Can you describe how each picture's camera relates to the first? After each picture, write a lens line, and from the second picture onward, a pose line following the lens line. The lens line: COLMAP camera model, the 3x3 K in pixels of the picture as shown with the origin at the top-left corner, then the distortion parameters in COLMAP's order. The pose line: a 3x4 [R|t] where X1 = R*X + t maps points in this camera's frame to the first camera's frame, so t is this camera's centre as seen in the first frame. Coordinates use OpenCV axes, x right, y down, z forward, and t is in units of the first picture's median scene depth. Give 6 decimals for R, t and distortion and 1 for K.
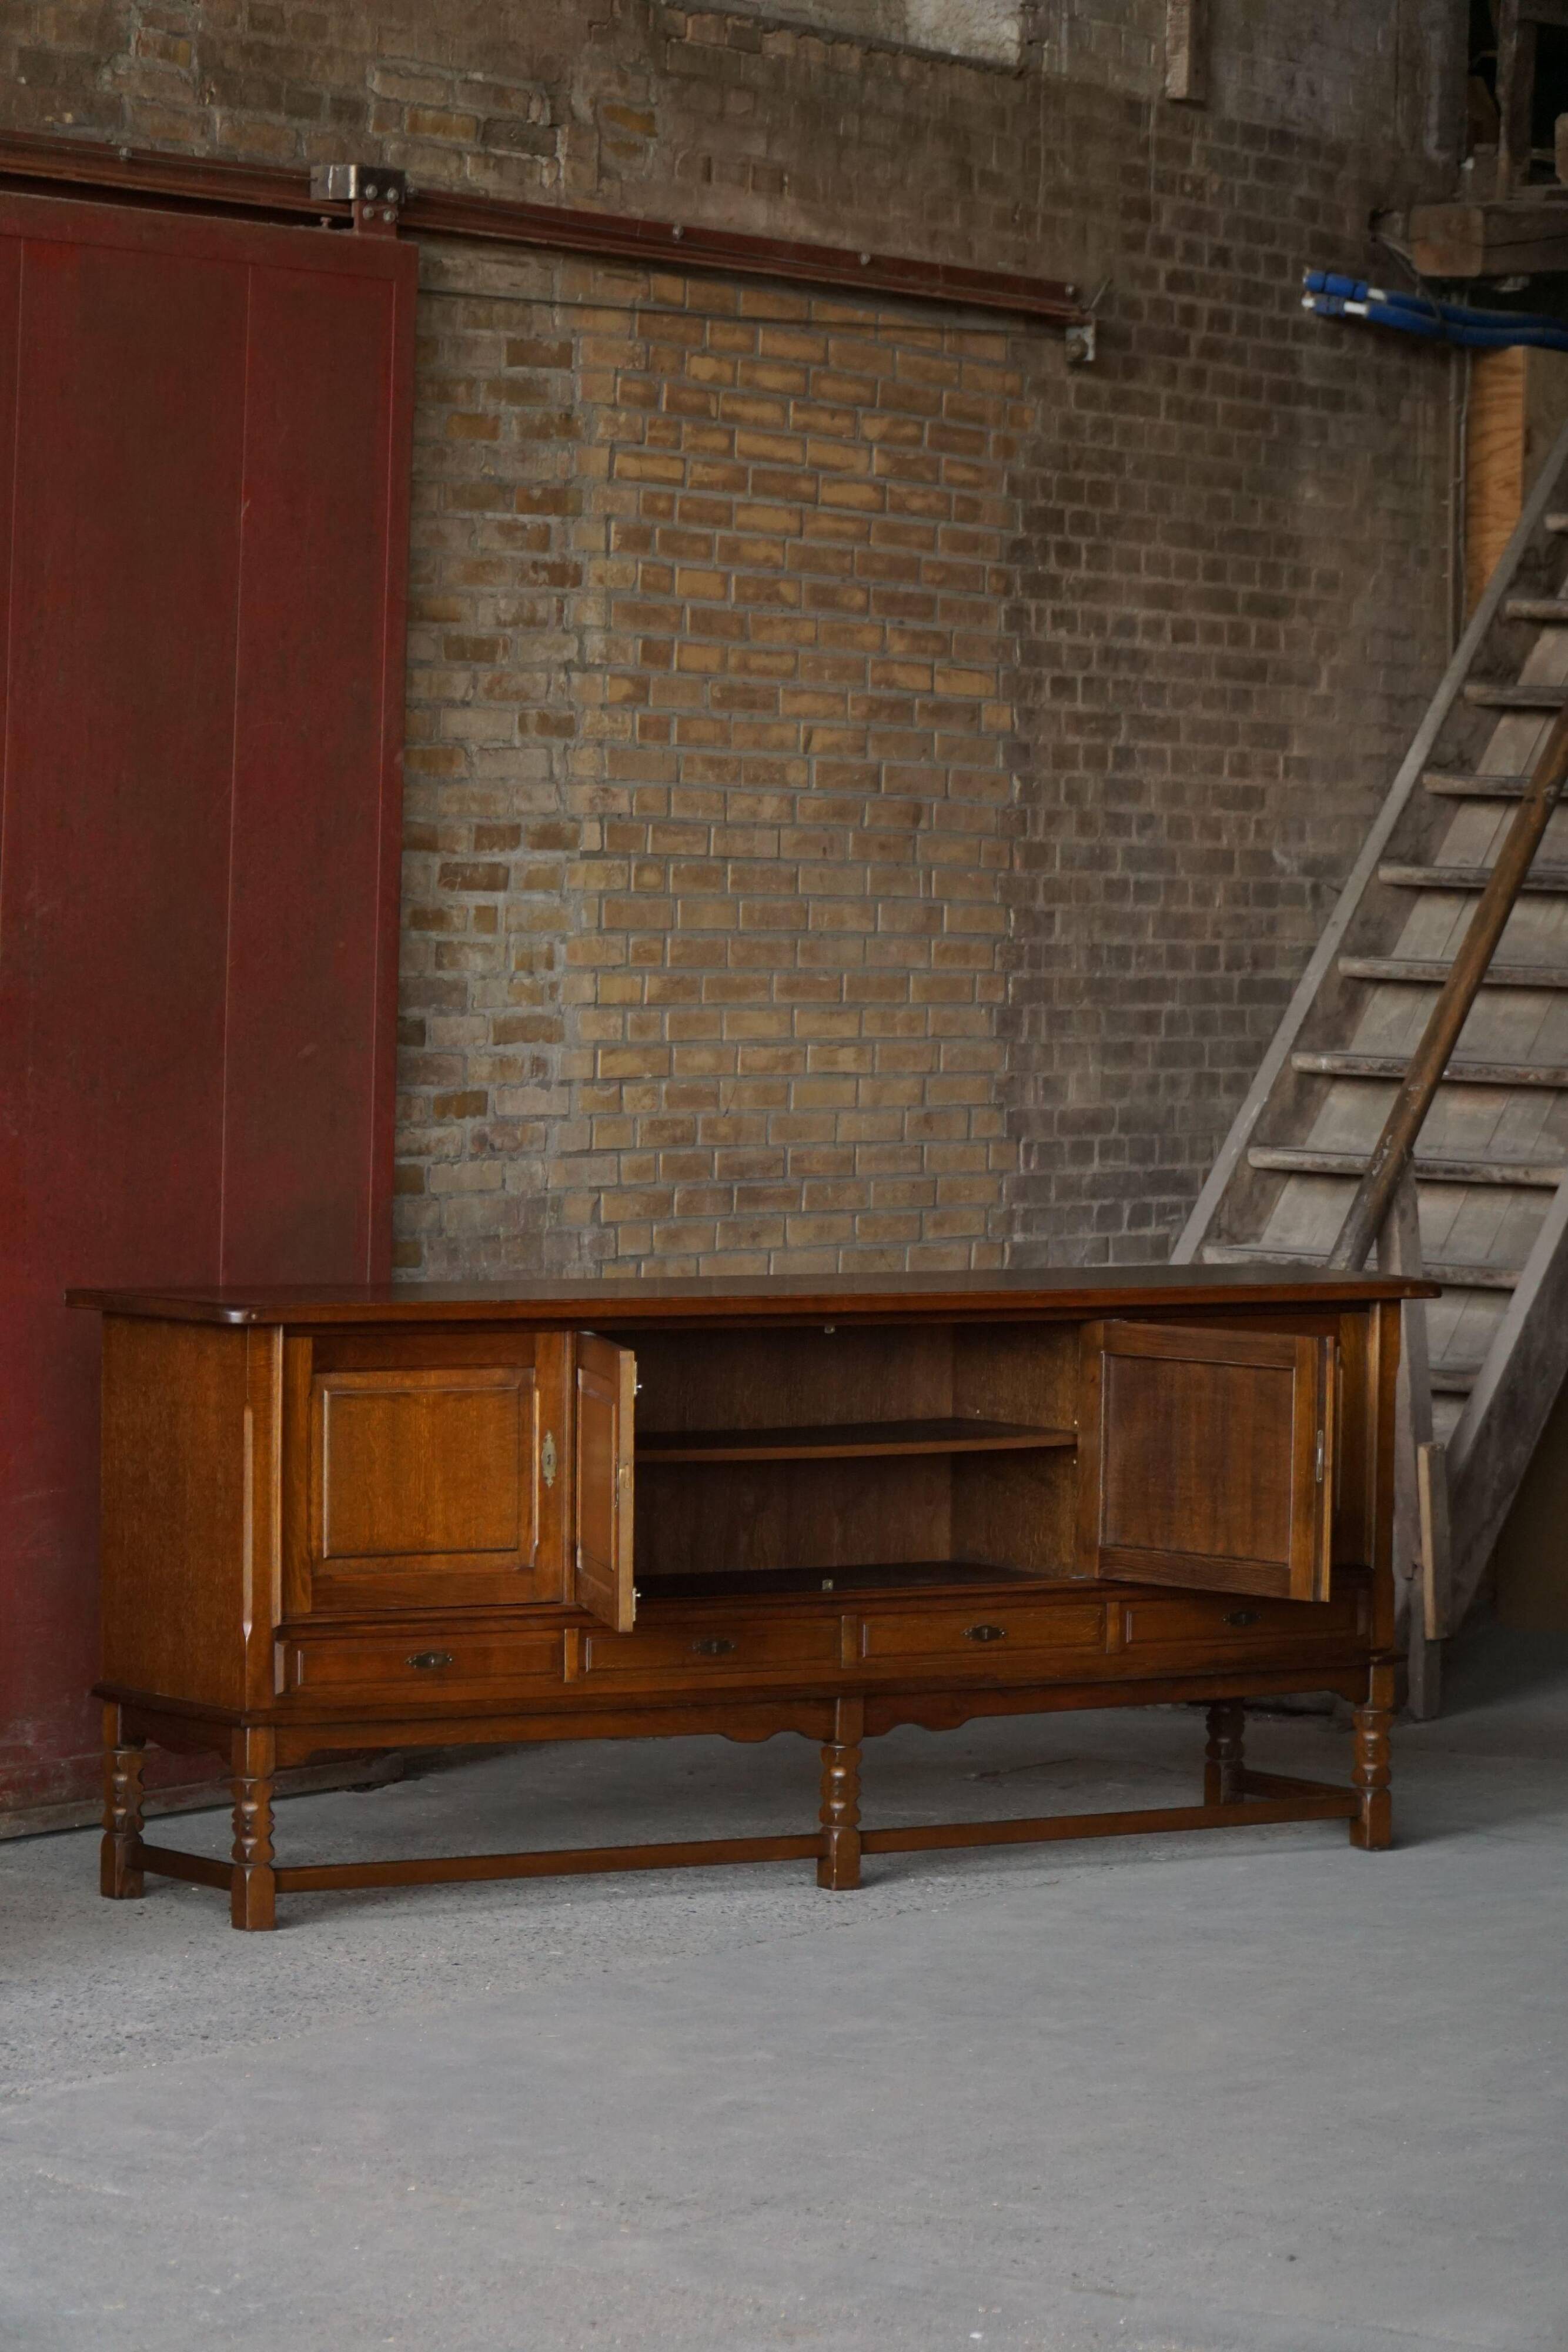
lens RADIAL K [[7699.2, 0, 831.5], [0, 7699.2, 1182.6], [0, 0, 1]] dist [-0.583668, 0.000000]
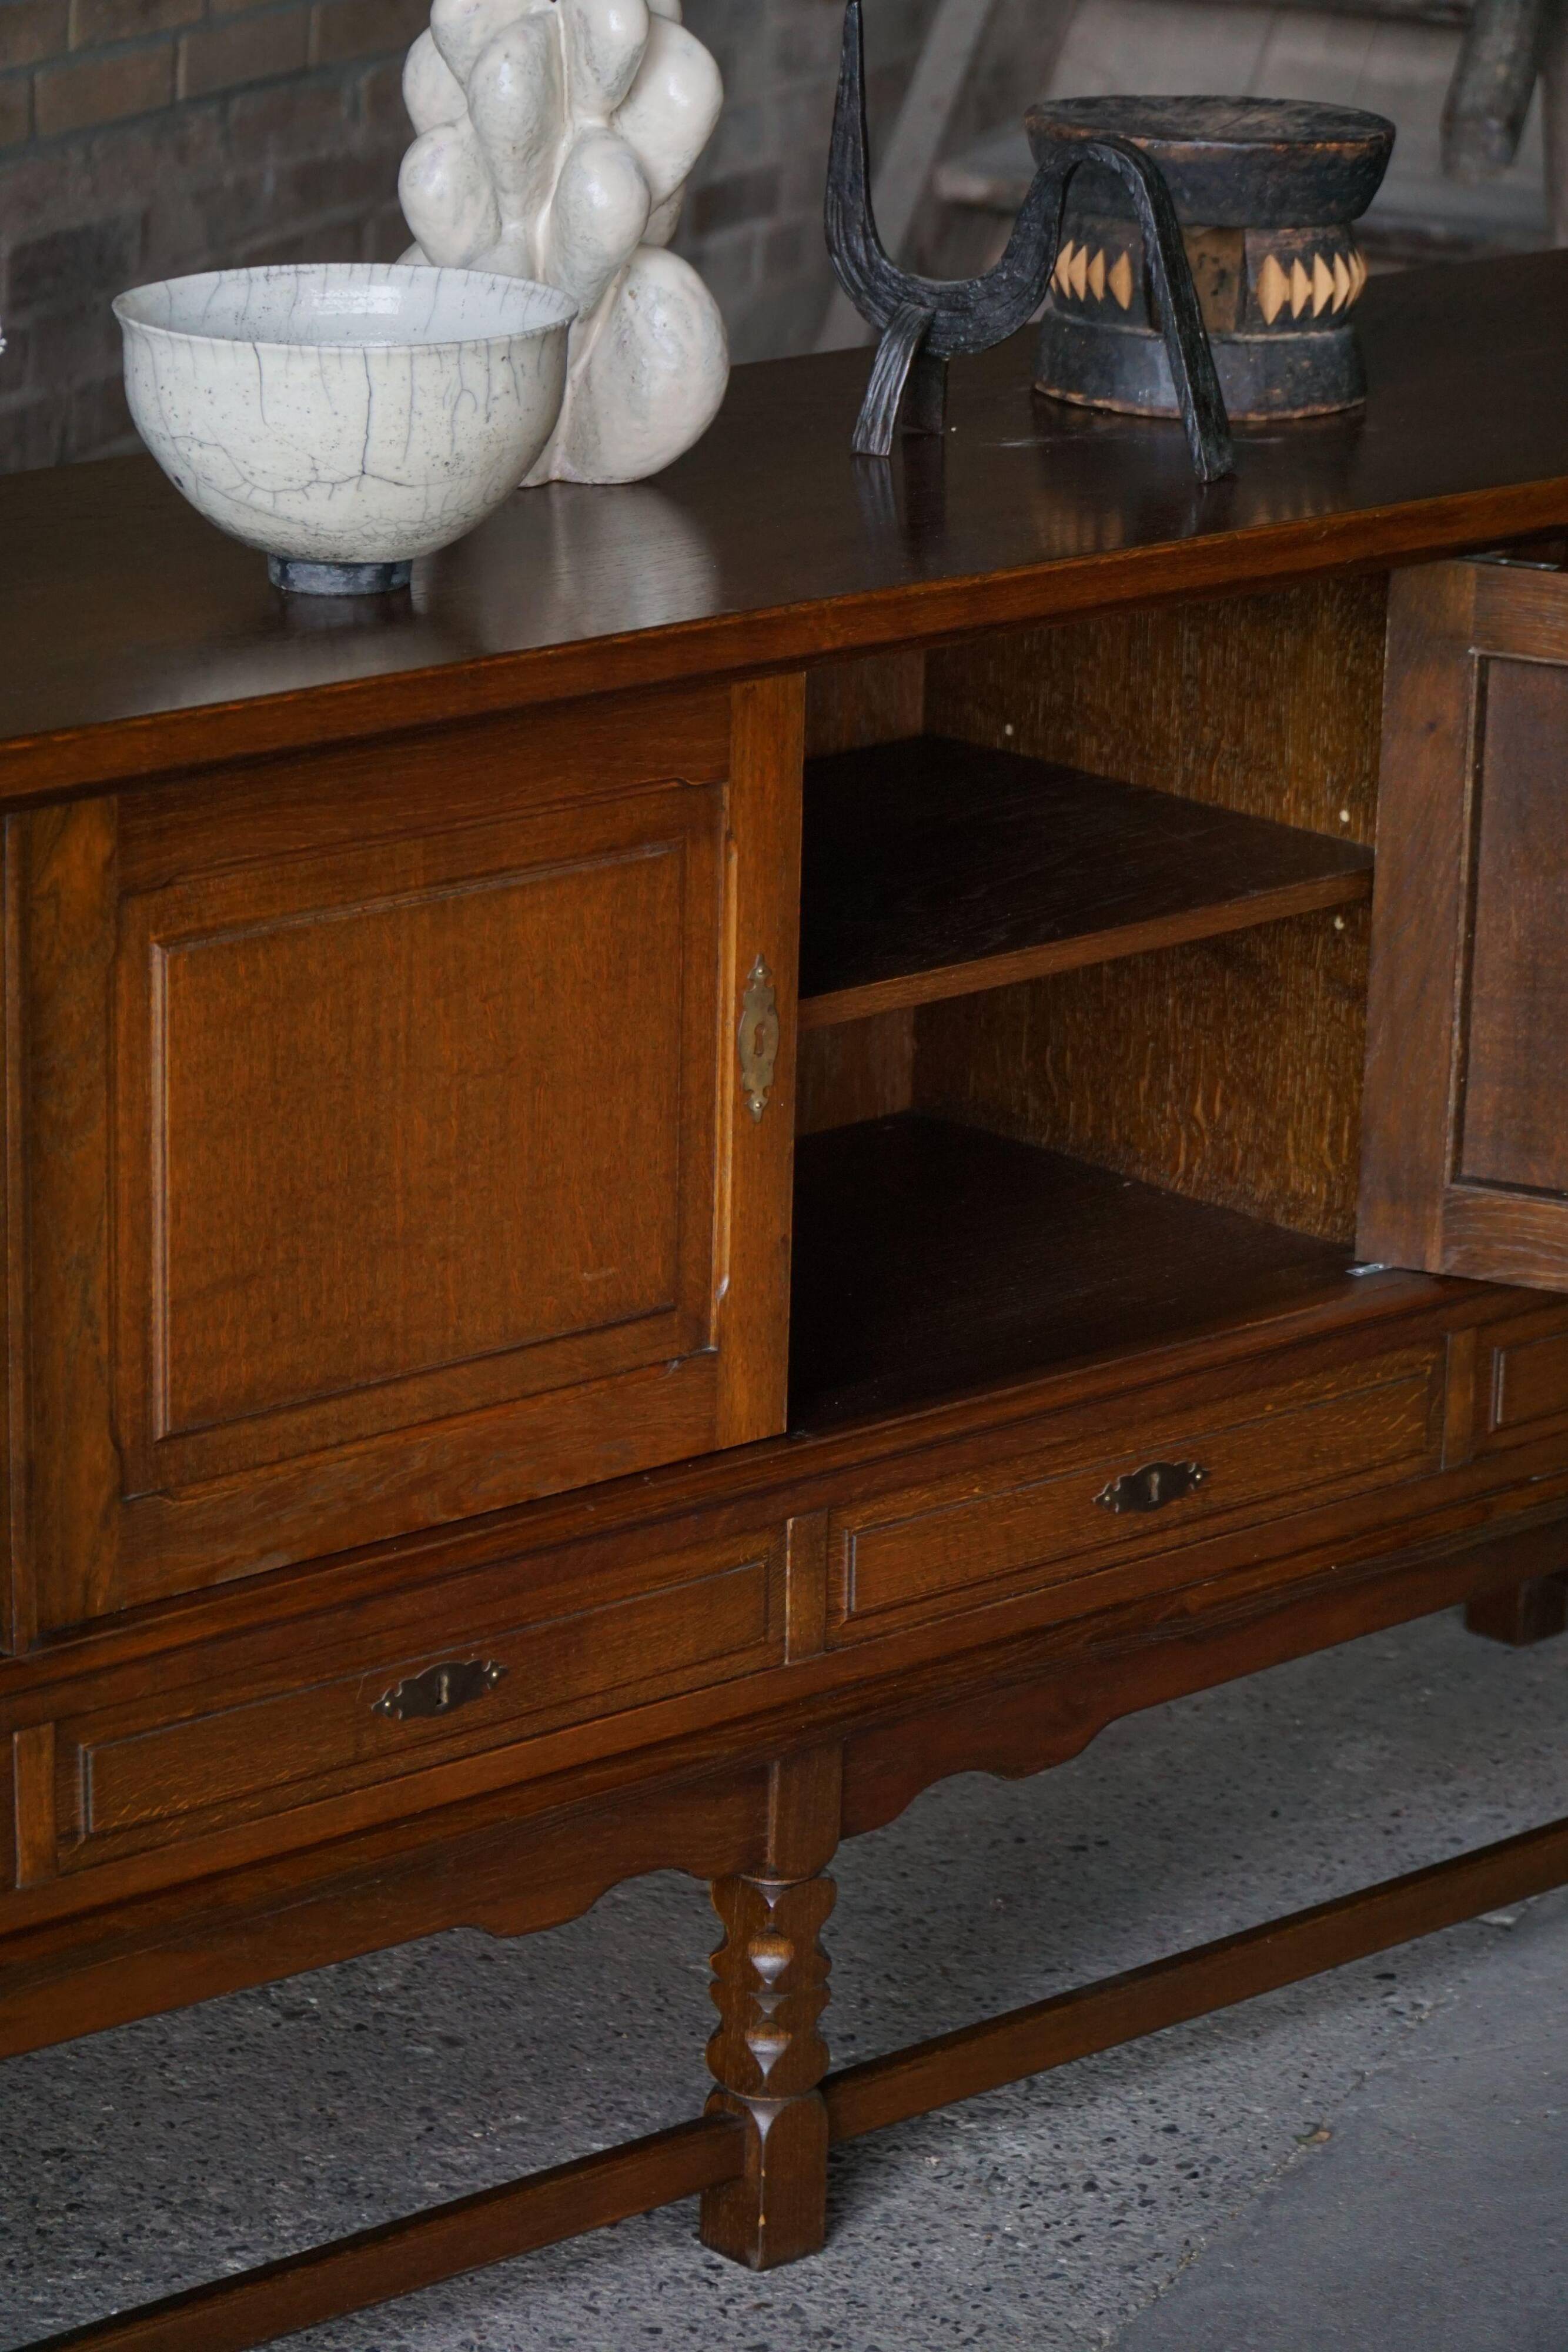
lens RADIAL K [[7699.2, 0, 841.7], [0, 7699.2, 1252.3], [0, 0, 1]] dist [-0.583668, 0.000000]
pose [[0.987363, -0.036122, 0.154301, -0.041845], [-0.004268, 0.967260, 0.253751, -0.035211], [-0.158415, -0.251203, 0.954883, 0.597434]]
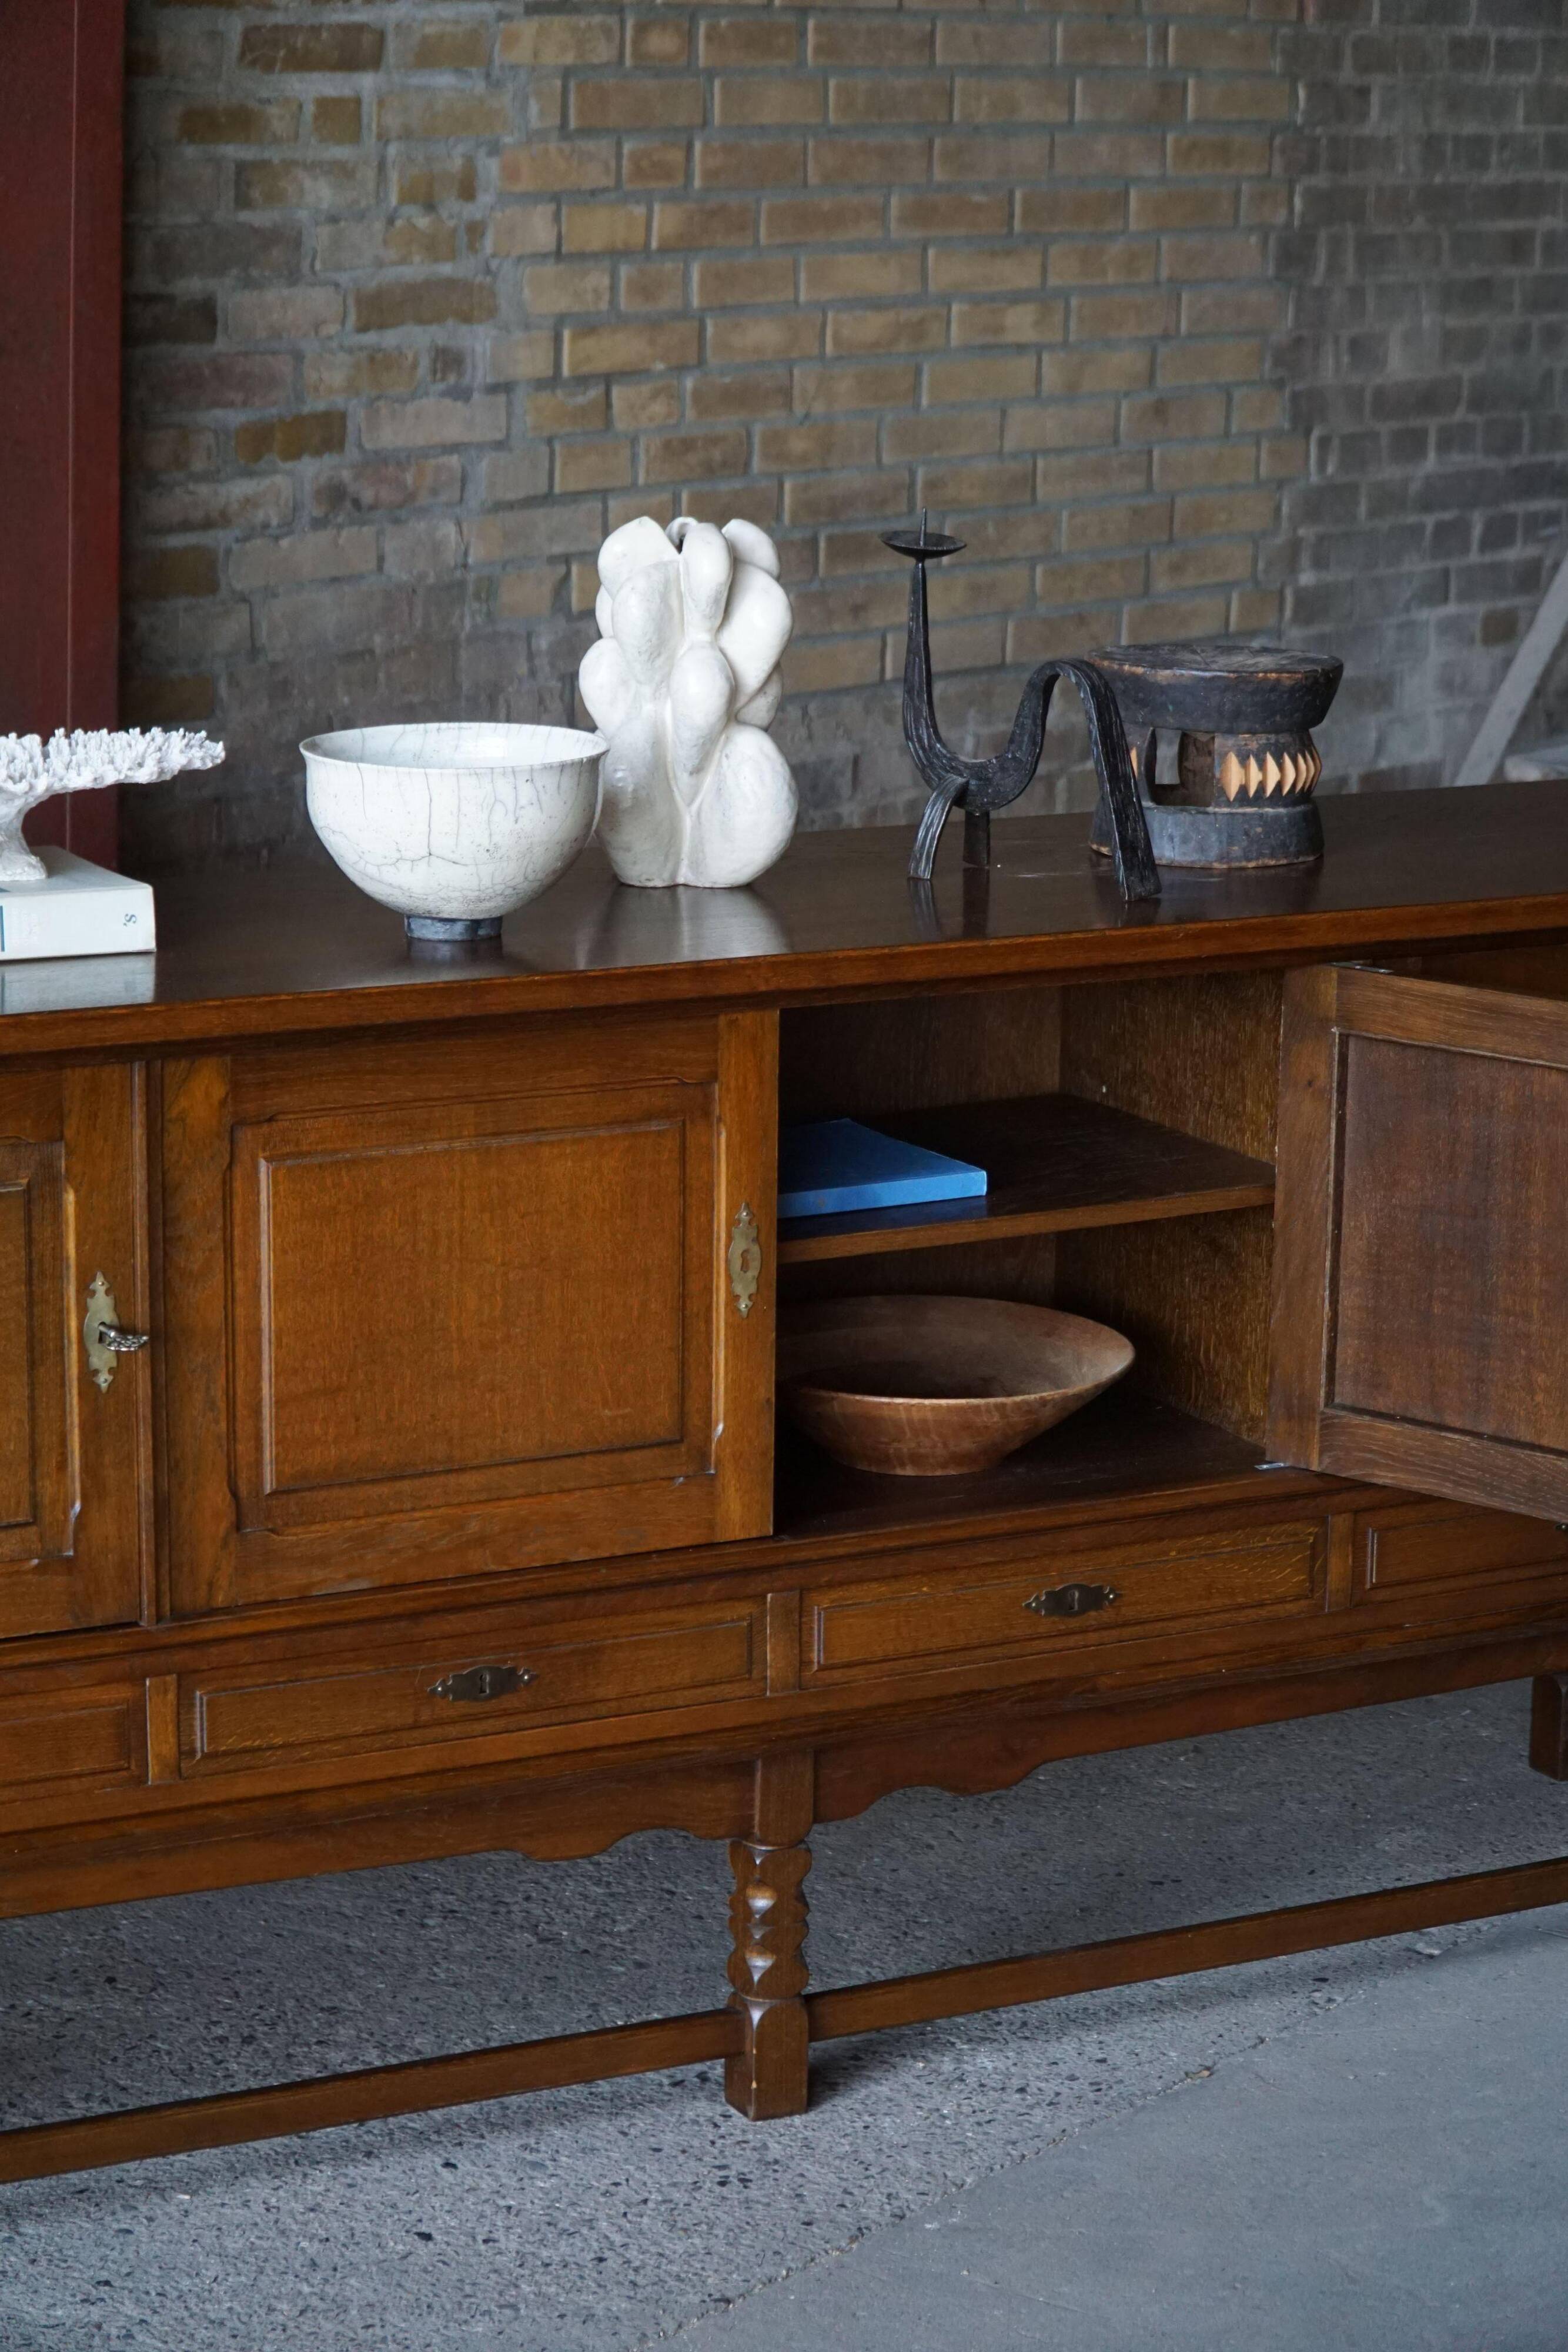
lens RADIAL K [[5679.1, 0, 825.6], [0, 5679.1, 1207.4], [0, 0, 1]] dist [-0.367353, 0.000000]
pose [[0.995087, 0.021254, -0.096699, 0.034608], [-0.003891, 0.984327, 0.176311, -0.027765], [0.098931, -0.175069, 0.979573, 0.570055]]
